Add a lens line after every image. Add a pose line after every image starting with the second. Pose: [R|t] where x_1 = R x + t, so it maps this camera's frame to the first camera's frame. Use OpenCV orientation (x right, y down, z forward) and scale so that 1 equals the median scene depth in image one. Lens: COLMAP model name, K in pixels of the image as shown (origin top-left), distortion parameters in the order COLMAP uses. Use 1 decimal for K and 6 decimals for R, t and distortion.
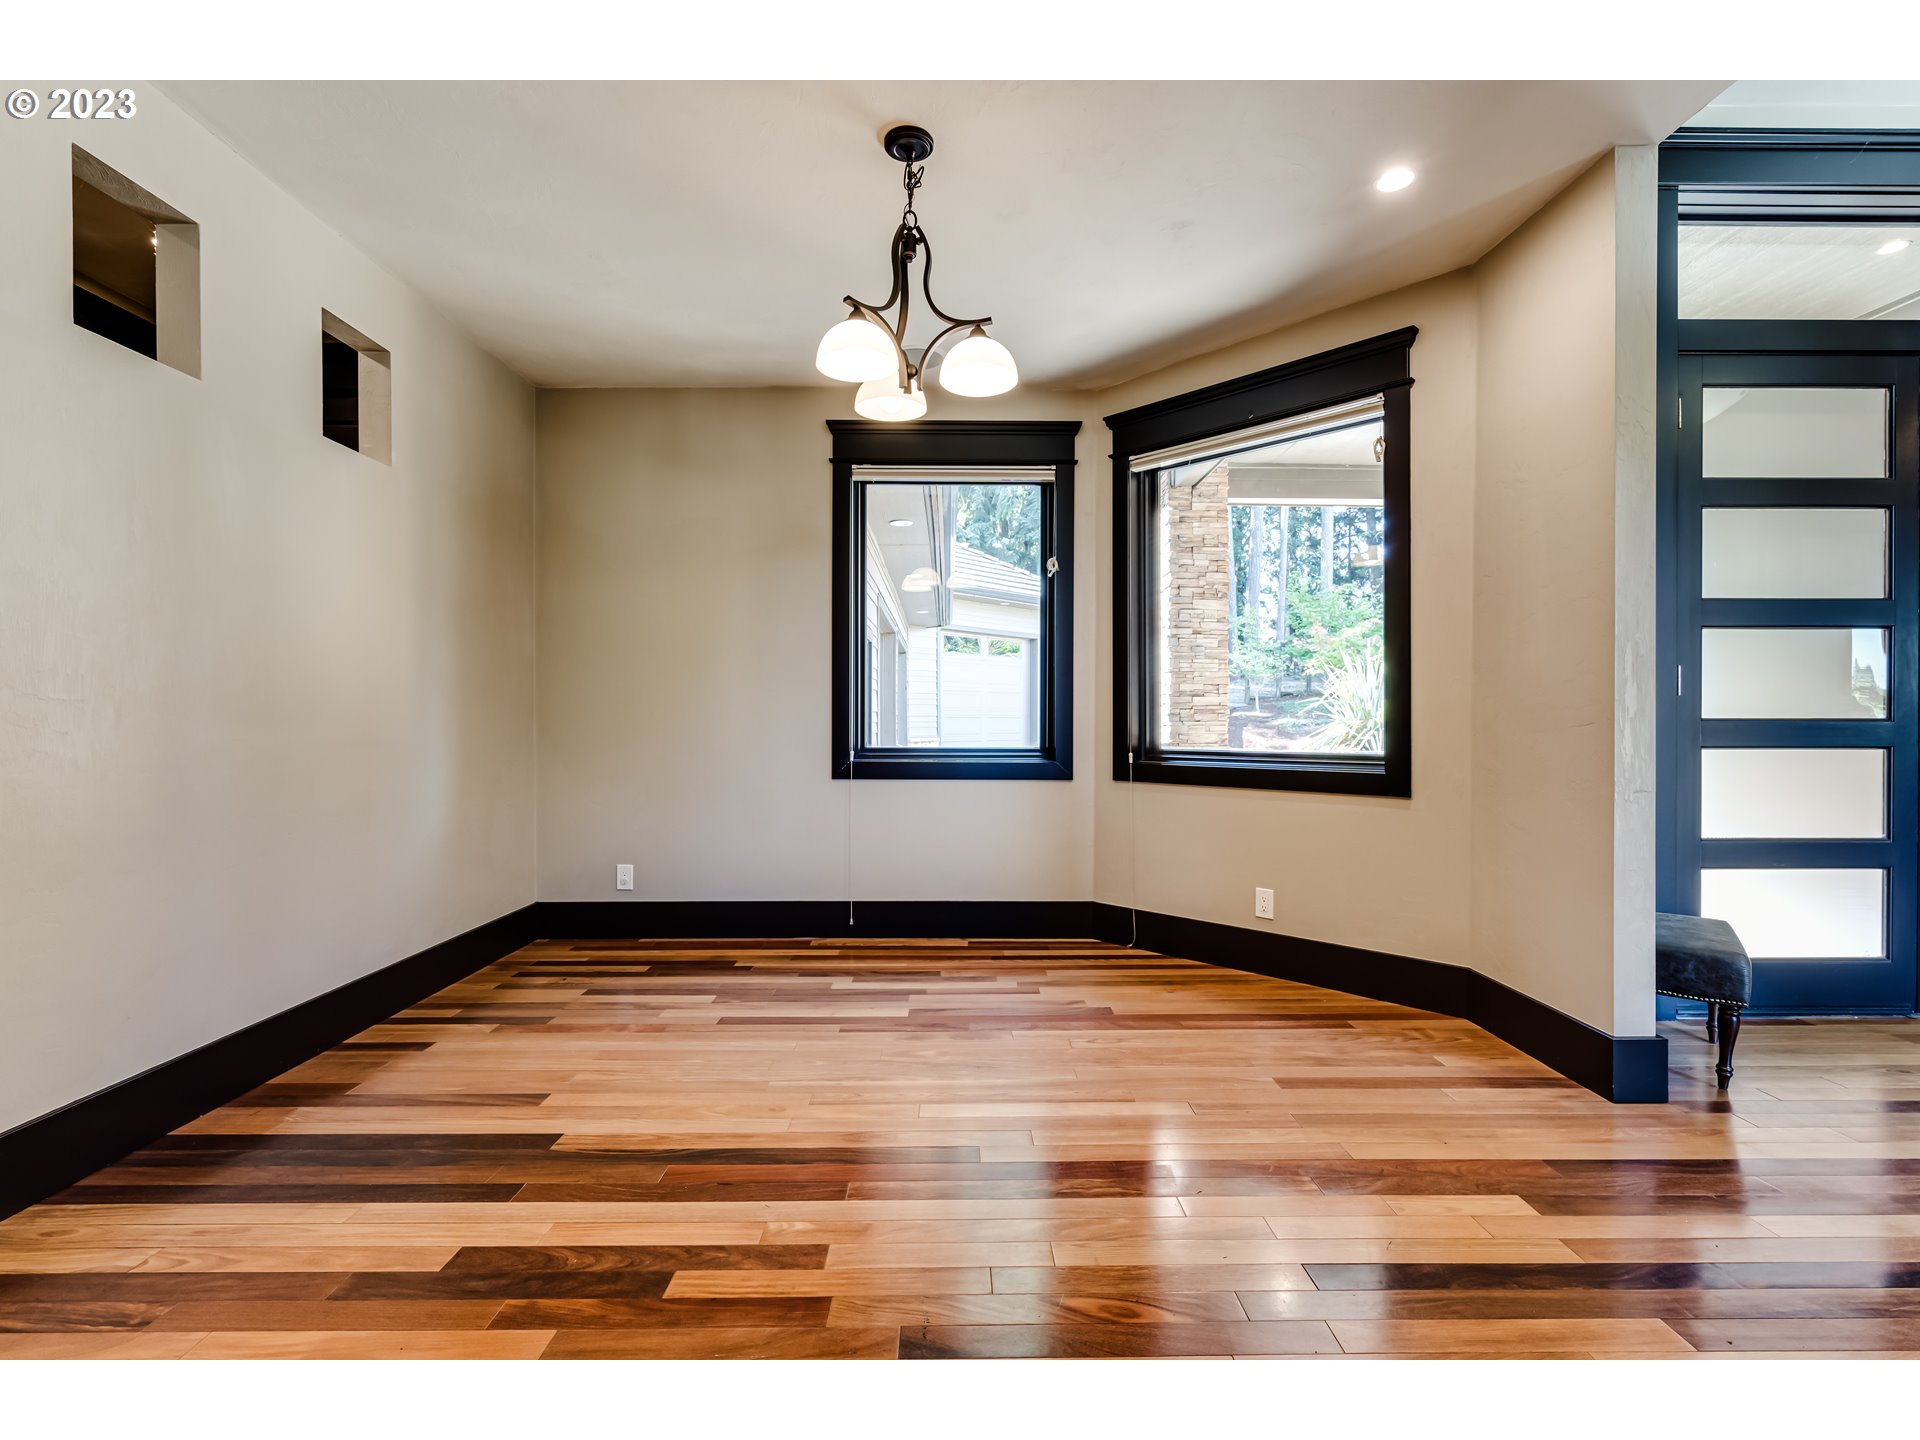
lens RADIAL K [[885.0, 0, 952.4], [0, 885.0, 721.7], [0, 0, 1]] dist [0.007659, 0.000924]
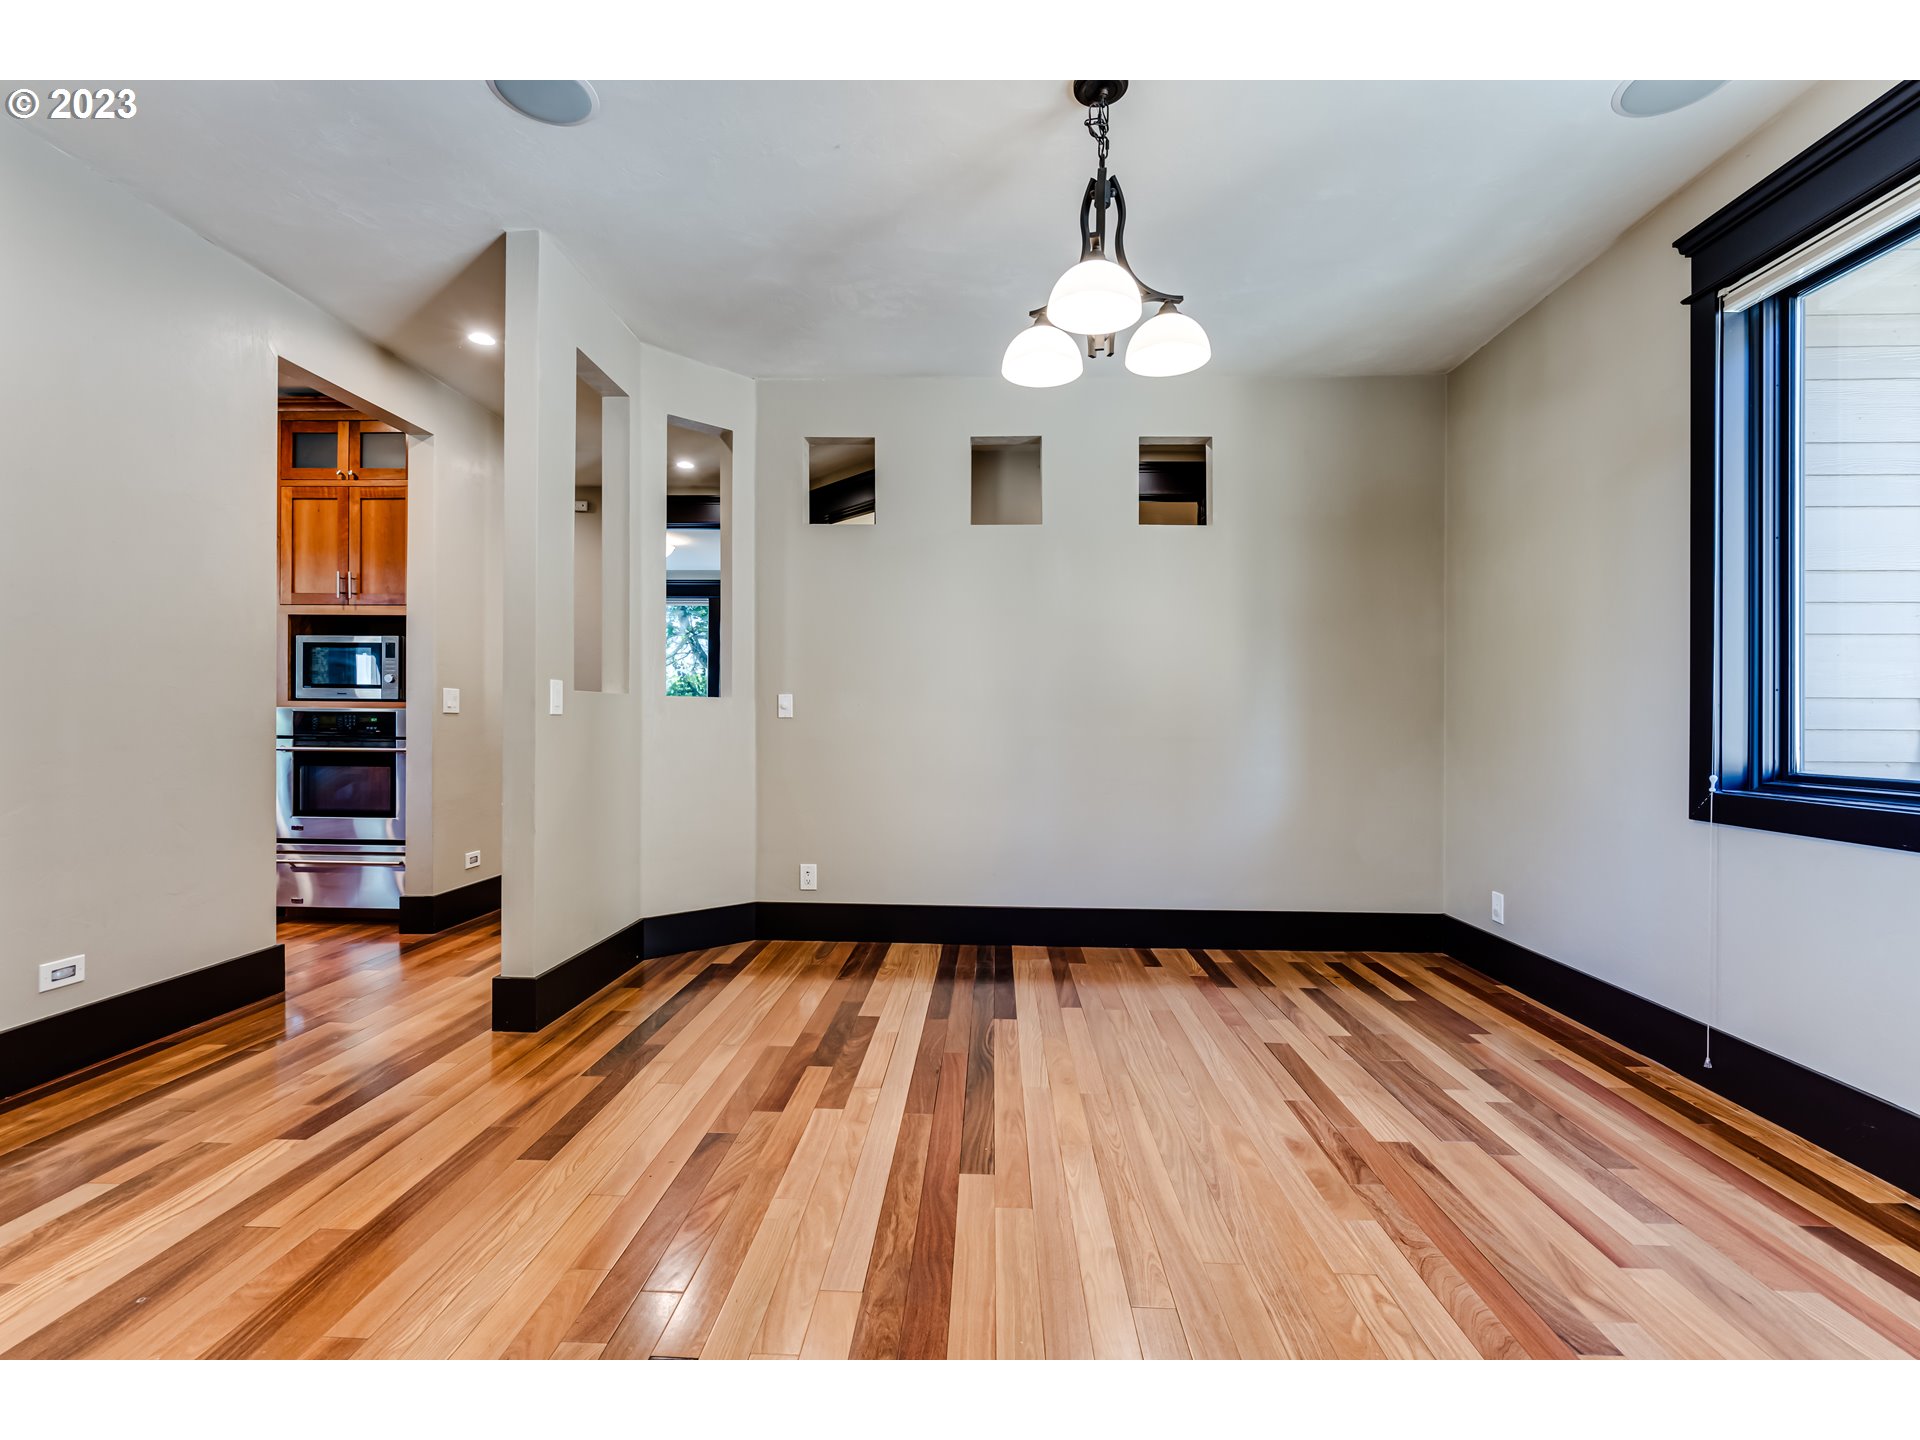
lens RADIAL K [[870.9, 0, 959.4], [0, 870.9, 726.7], [0, 0, 1]] dist [-0.001815, 0.000811]
pose [[-0.056249, 0.003706, -0.998410, 0.638328], [-0.007985, 0.999959, 0.004162, 0.003270], [0.998385, 0.008207, -0.056217, 0.685949]]
